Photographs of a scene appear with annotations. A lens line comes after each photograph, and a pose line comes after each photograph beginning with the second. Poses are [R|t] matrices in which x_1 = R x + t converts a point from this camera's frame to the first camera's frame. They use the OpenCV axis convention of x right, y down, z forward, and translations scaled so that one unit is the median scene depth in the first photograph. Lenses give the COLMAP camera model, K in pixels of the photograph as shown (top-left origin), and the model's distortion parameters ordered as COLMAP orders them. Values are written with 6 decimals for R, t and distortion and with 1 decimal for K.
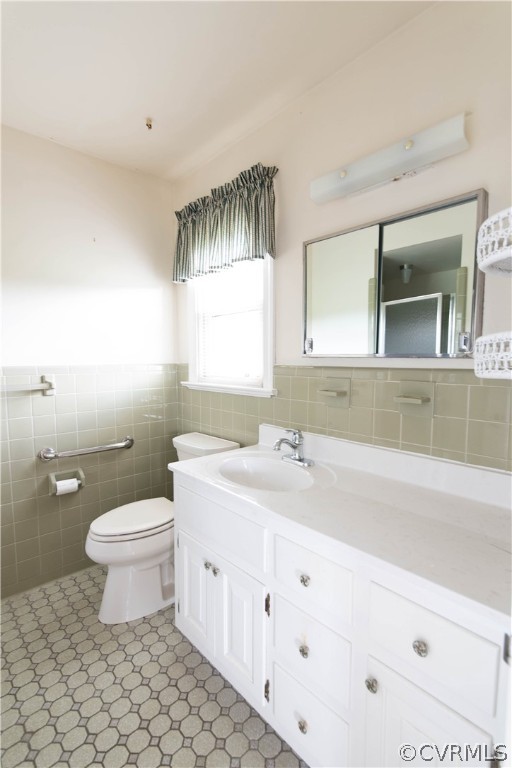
lens RADIAL K [[359.4, 0, 252.1], [0, 359.4, 384.5], [0, 0, 1]] dist [0.000163, -0.001733]
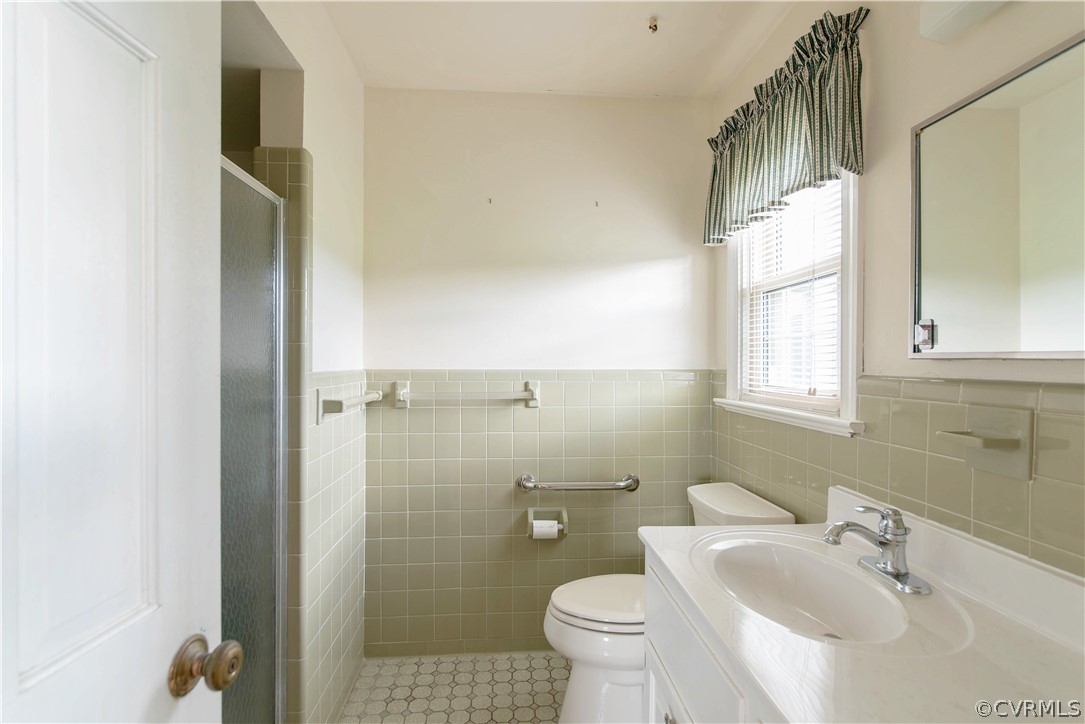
lens RADIAL K [[507.8, 0, 544.4], [0, 507.8, 361.0], [0, 0, 1]] dist [0.000163, -0.001733]
pose [[0.791888, 0.004934, -0.610647, 0.148128], [-0.051365, 0.996962, -0.058555, -0.007484], [0.608502, 0.077735, 0.789735, 0.142688]]
